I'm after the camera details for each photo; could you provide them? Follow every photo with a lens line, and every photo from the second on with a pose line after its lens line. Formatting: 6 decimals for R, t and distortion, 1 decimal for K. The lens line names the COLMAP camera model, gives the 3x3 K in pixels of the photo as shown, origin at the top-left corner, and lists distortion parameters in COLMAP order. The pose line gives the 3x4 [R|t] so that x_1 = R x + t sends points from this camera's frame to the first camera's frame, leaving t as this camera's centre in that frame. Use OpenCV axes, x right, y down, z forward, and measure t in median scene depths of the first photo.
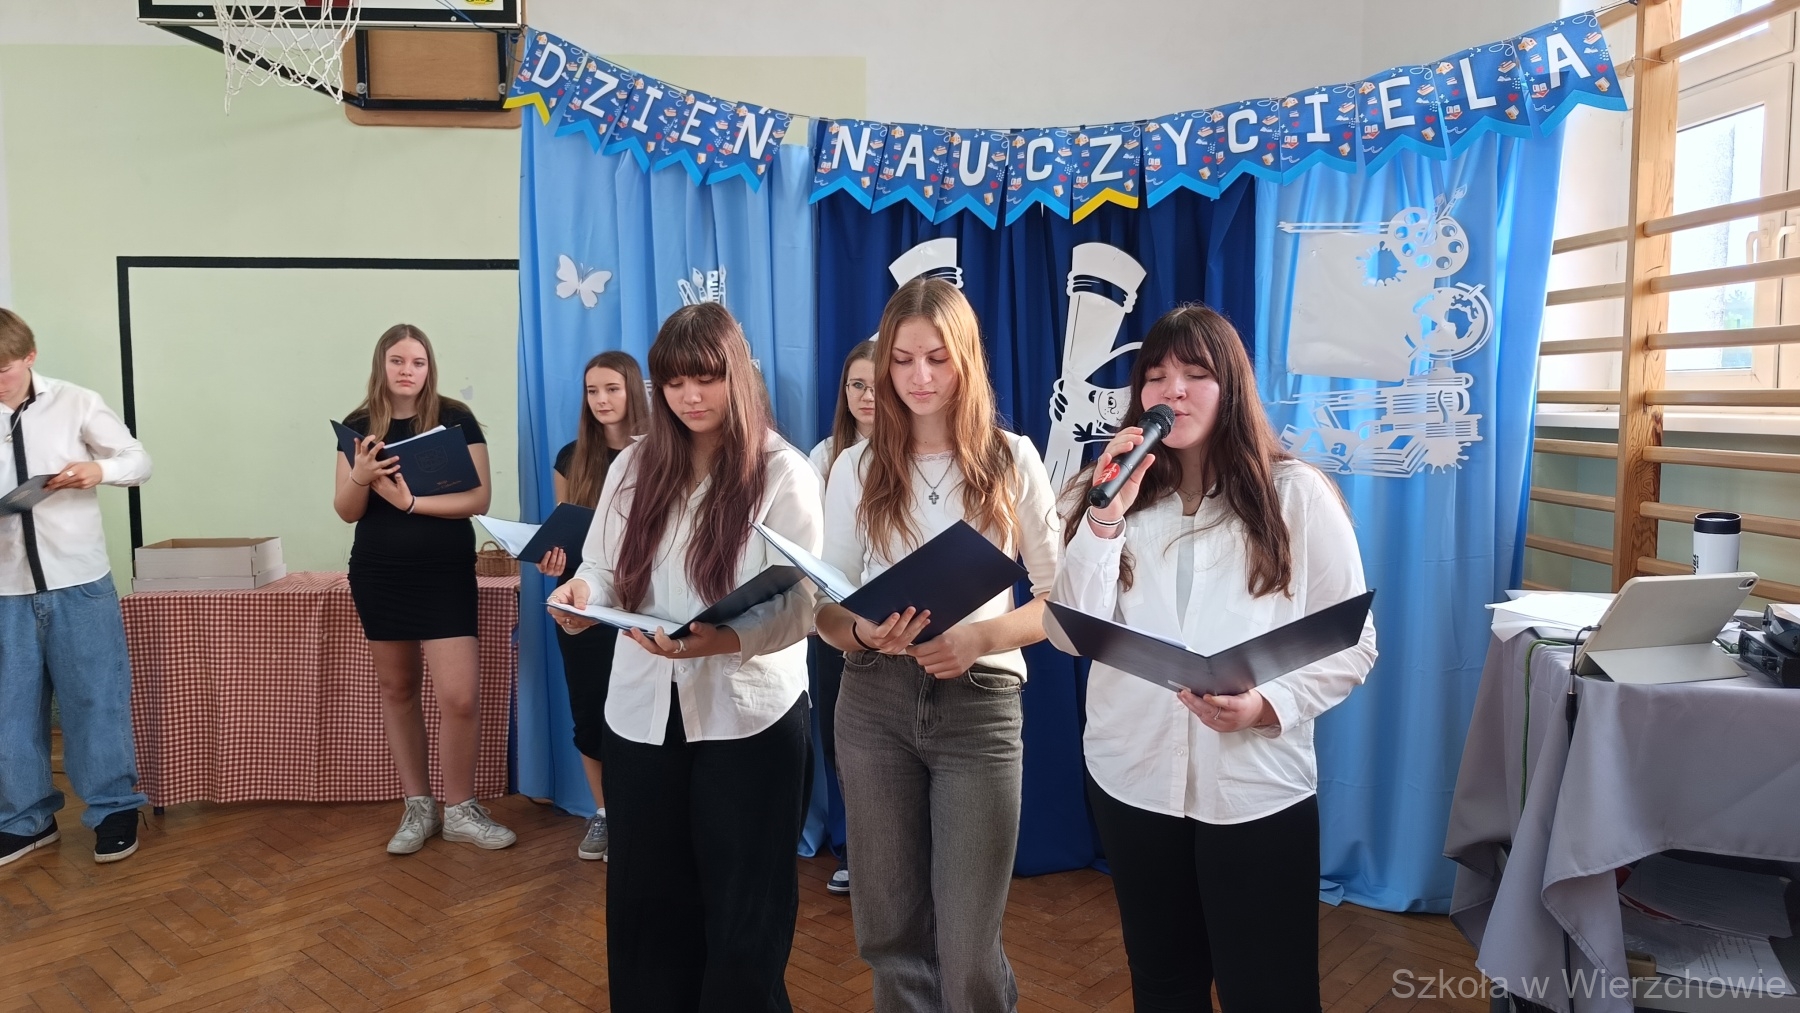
lens RADIAL K [[1180.0, 0, 922.5], [0, 1180.0, 504.4], [0, 0, 1]] dist [0.005581, 0.002165]
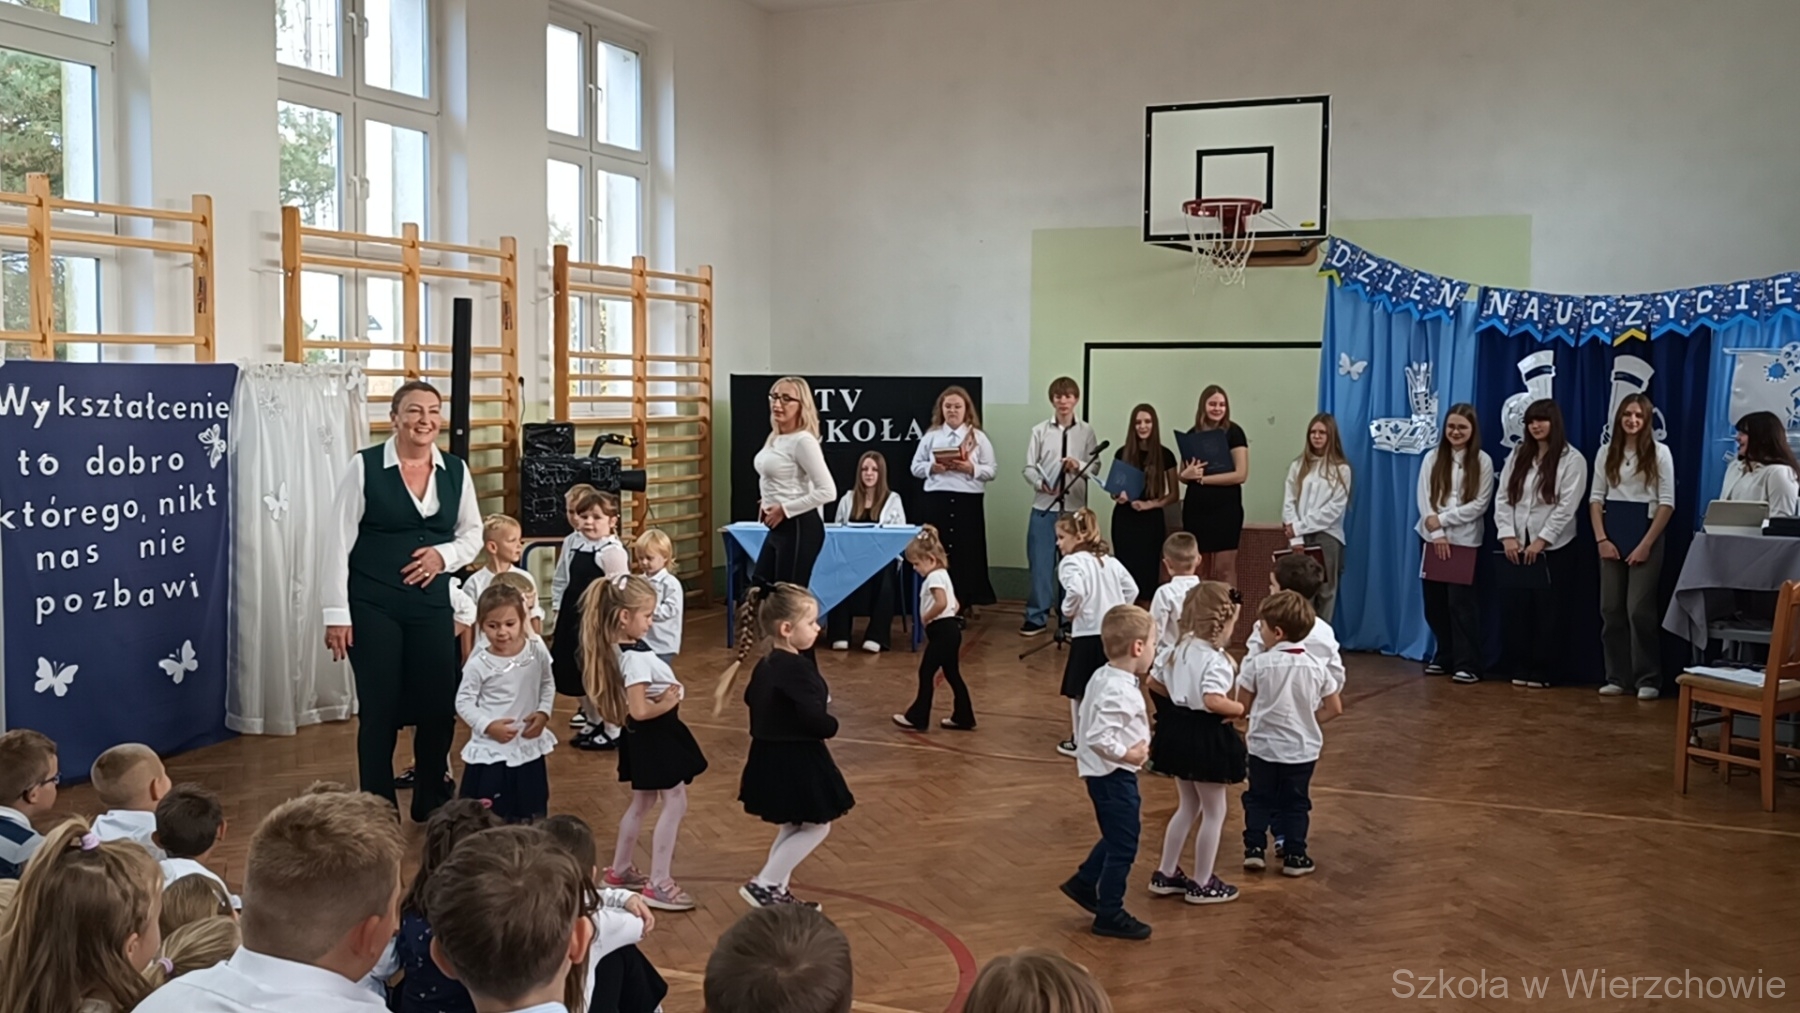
lens RADIAL K [[1600.4, 0, 901.5], [0, 1600.4, 509.1], [0, 0, 1]] dist [-0.023299, 0.009505]
pose [[0.886613, 0.043741, -0.460439, 0.296453], [-0.053614, 0.998527, -0.008379, 0.114252], [0.459394, 0.032115, 0.887652, -1.815319]]
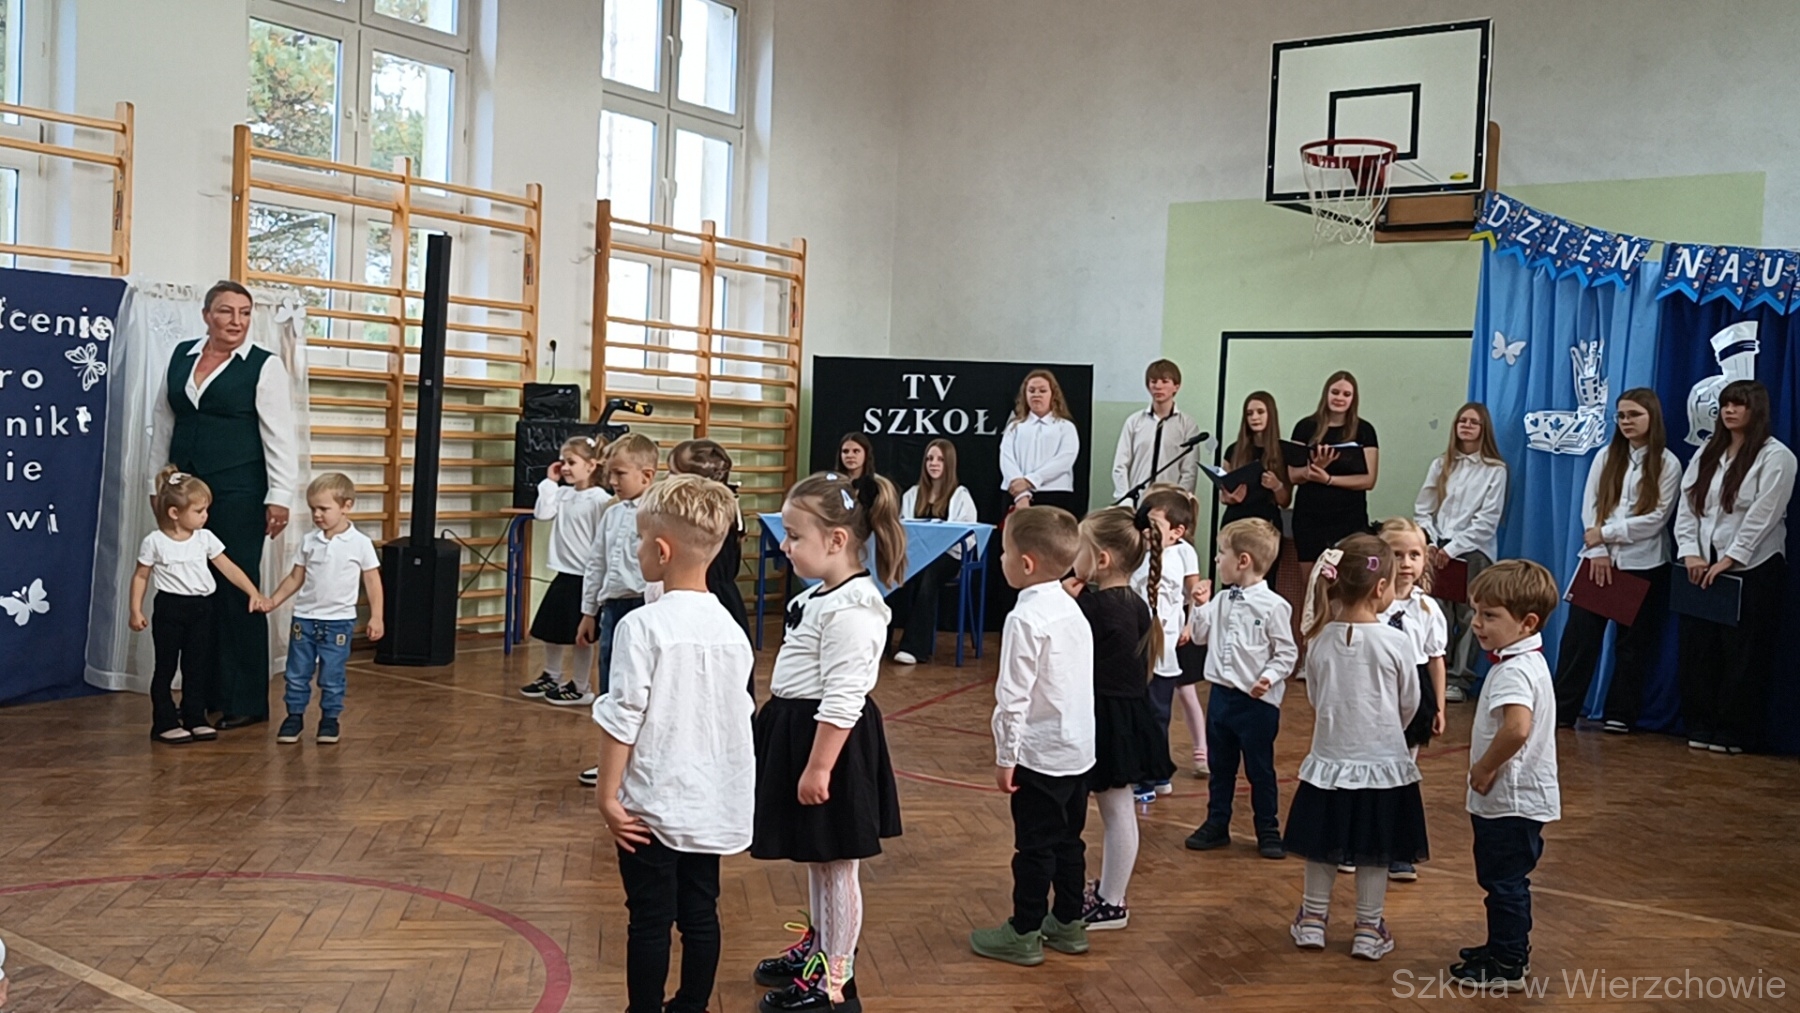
lens RADIAL K [[1590.0, 0, 902.8], [0, 1590.0, 499.6], [0, 0, 1]] dist [-0.041751, 0.065130]
pose [[0.775616, 0.057725, -0.628559, 0.462521], [-0.103338, 0.993986, -0.036230, 0.185949], [0.622688, 0.093054, 0.776917, -1.221118]]
